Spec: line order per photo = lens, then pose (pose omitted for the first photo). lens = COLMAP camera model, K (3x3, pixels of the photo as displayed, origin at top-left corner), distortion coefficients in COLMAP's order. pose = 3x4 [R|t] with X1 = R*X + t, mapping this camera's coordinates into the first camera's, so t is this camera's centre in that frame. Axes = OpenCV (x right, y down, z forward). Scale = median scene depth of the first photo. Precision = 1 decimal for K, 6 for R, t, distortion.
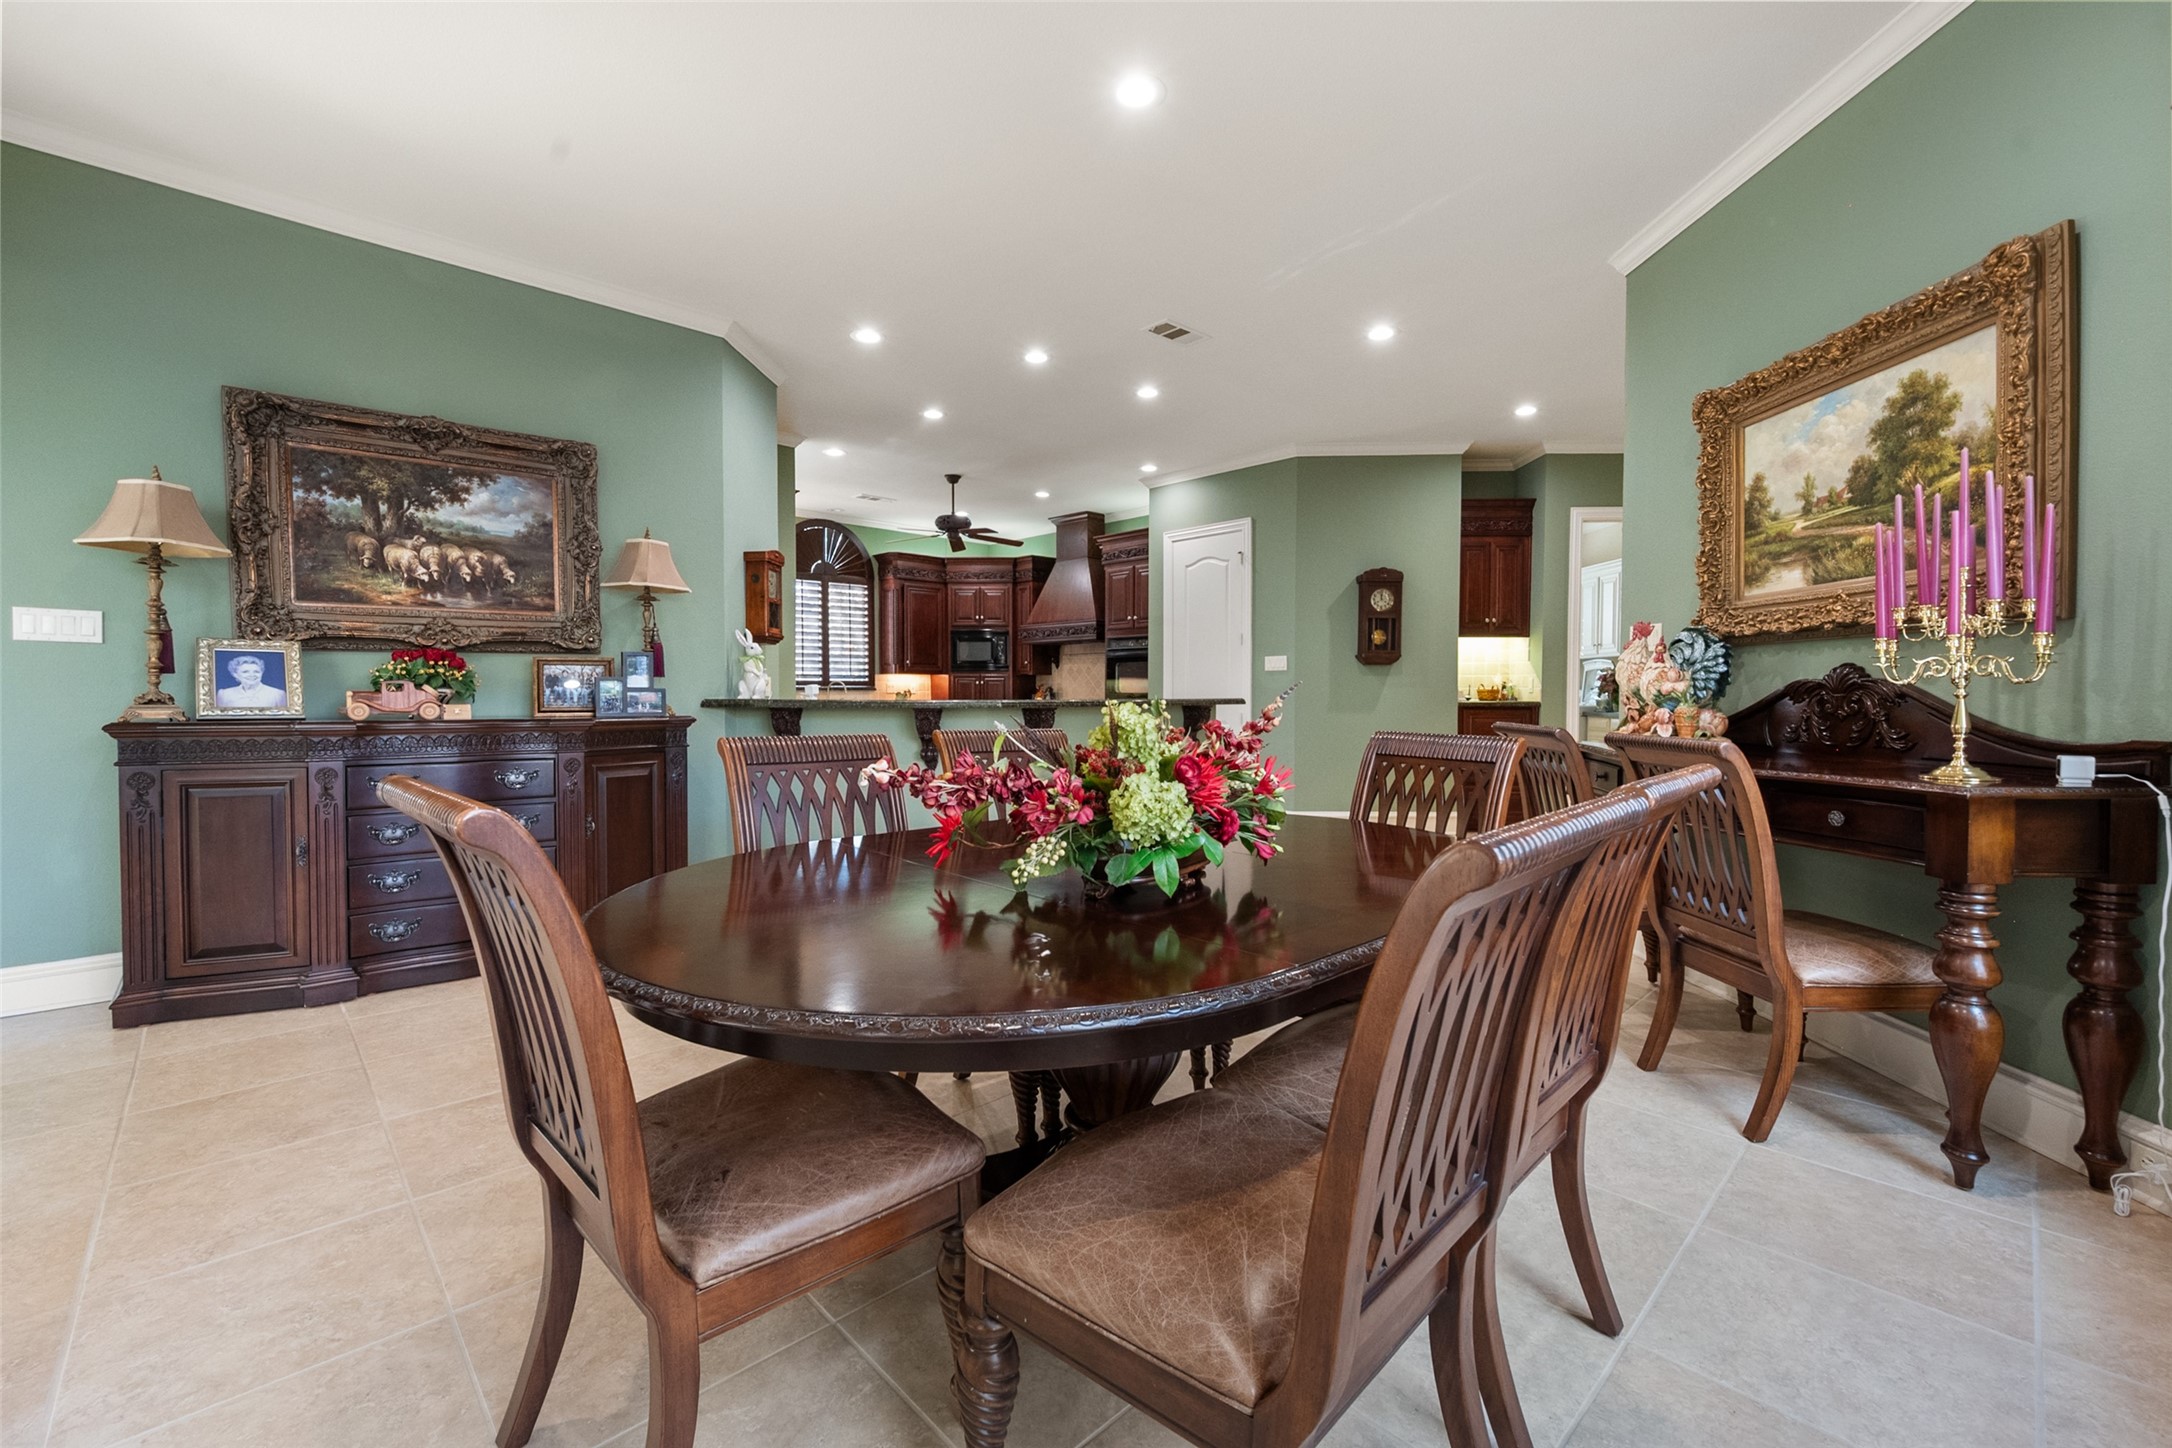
lens RADIAL K [[902.1, 0, 1086.2], [0, 902.1, 709.9], [0, 0, 1]] dist [-0.000039, 0.000000]
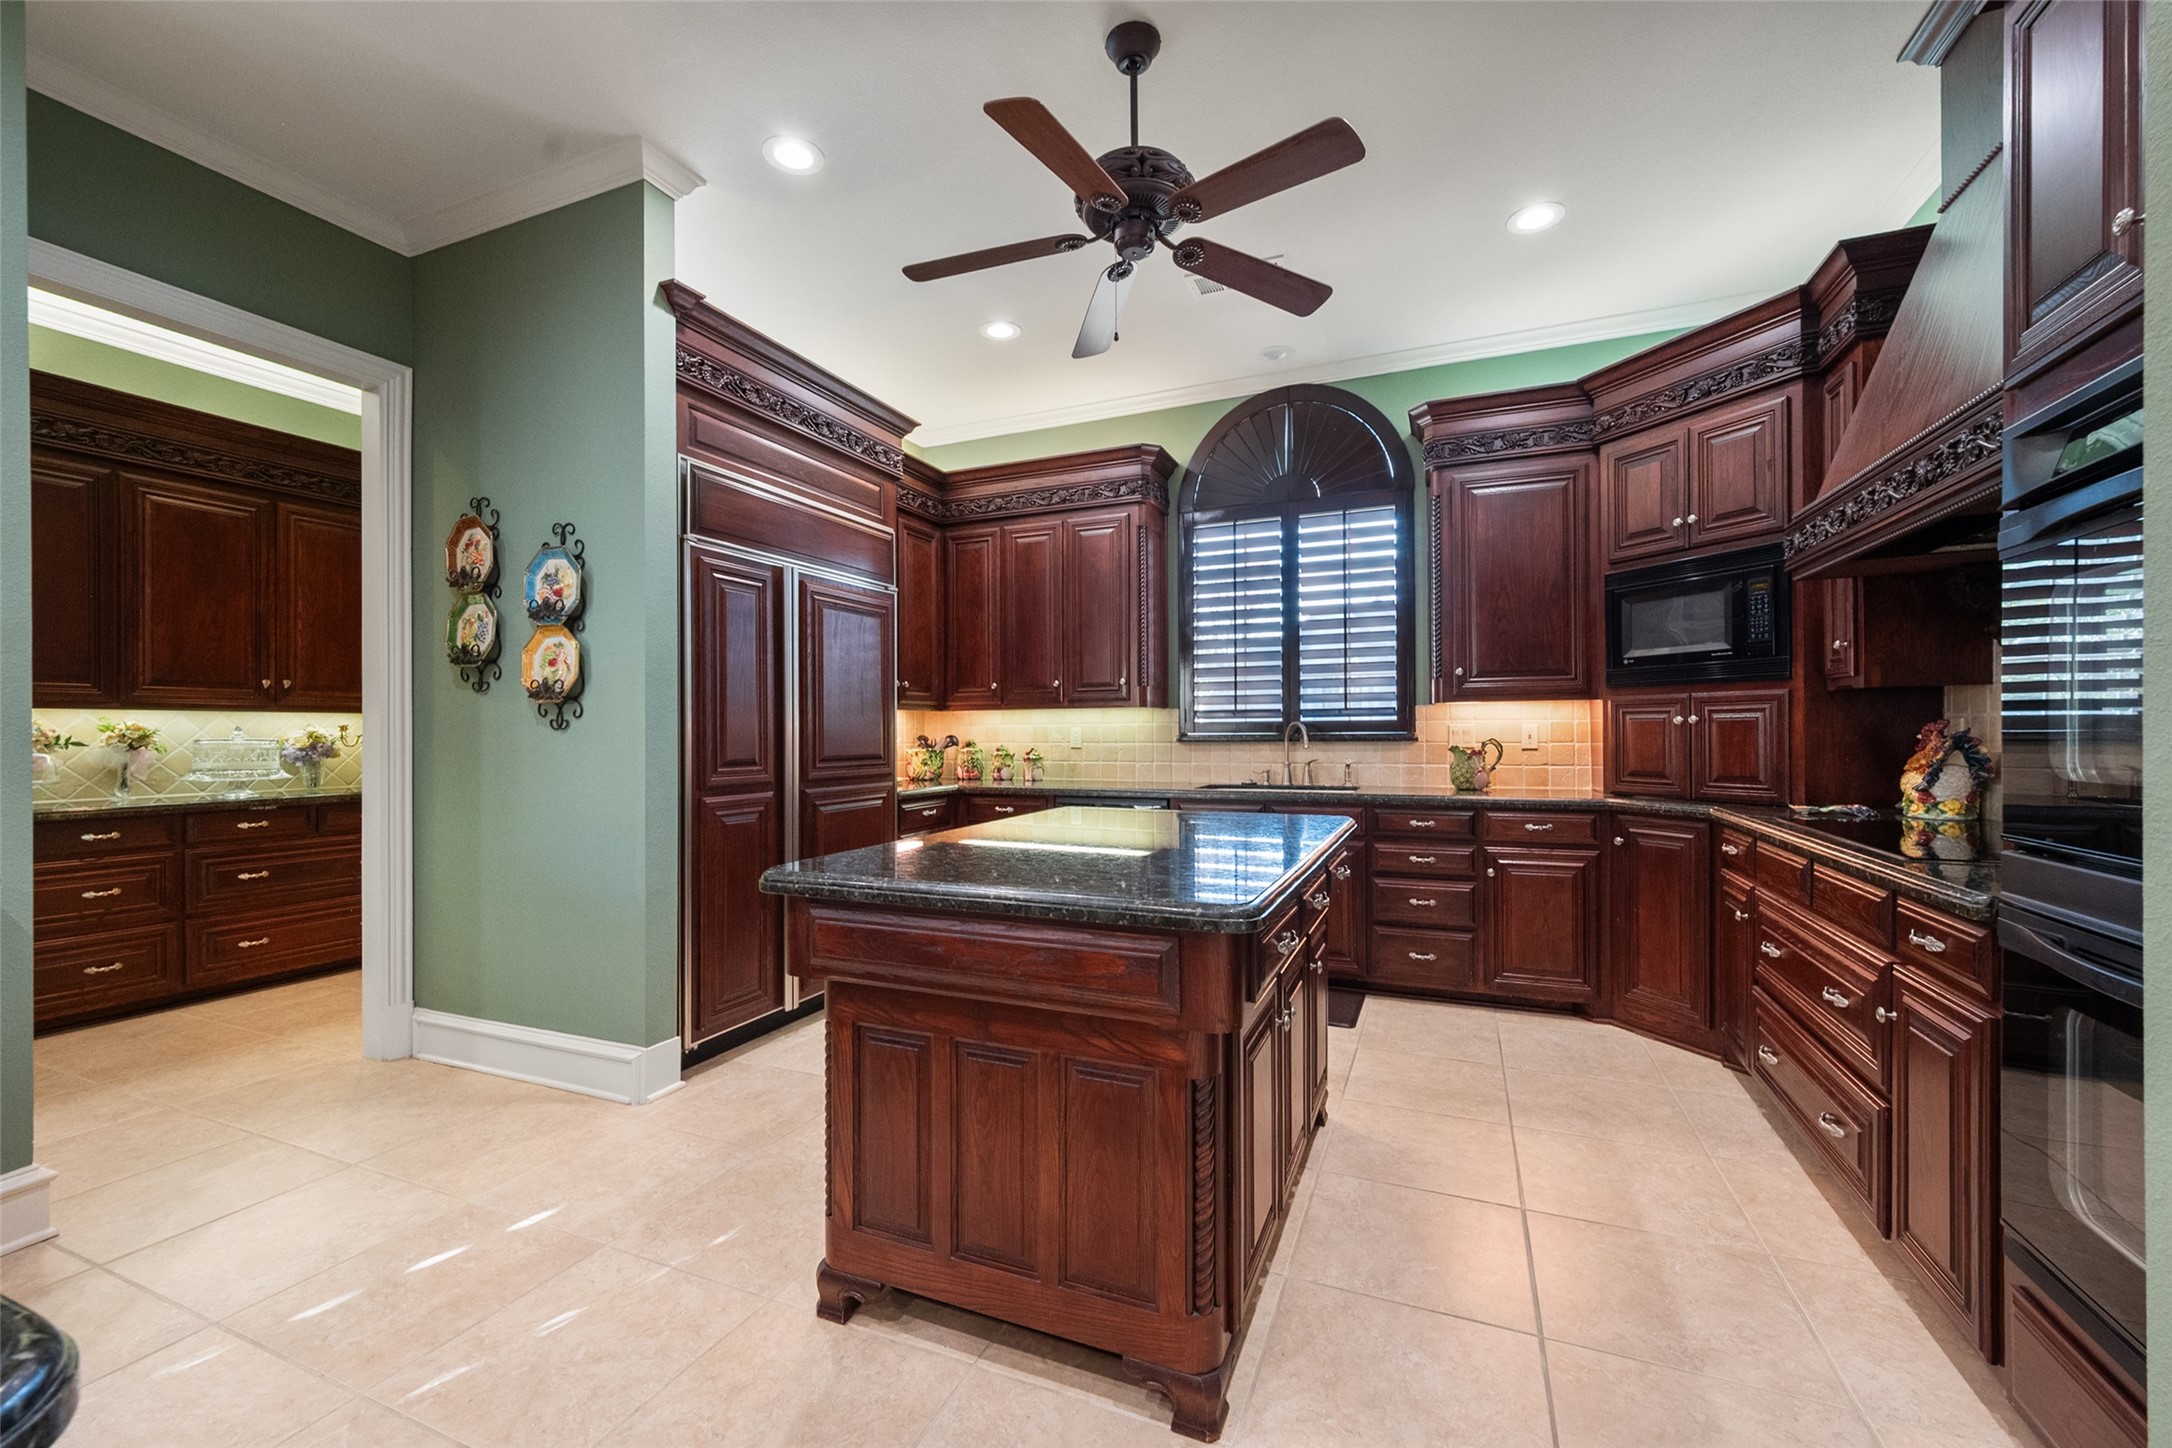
lens RADIAL K [[867.4, 0, 1092.7], [0, 867.4, 724.4], [0, 0, 1]] dist [0.000828, 0.000151]
pose [[0.369428, 0.006250, -0.929238, 0.105512], [-0.021651, 0.999764, -0.001883, -0.025739], [0.929007, 0.020814, 0.369476, 0.710124]]
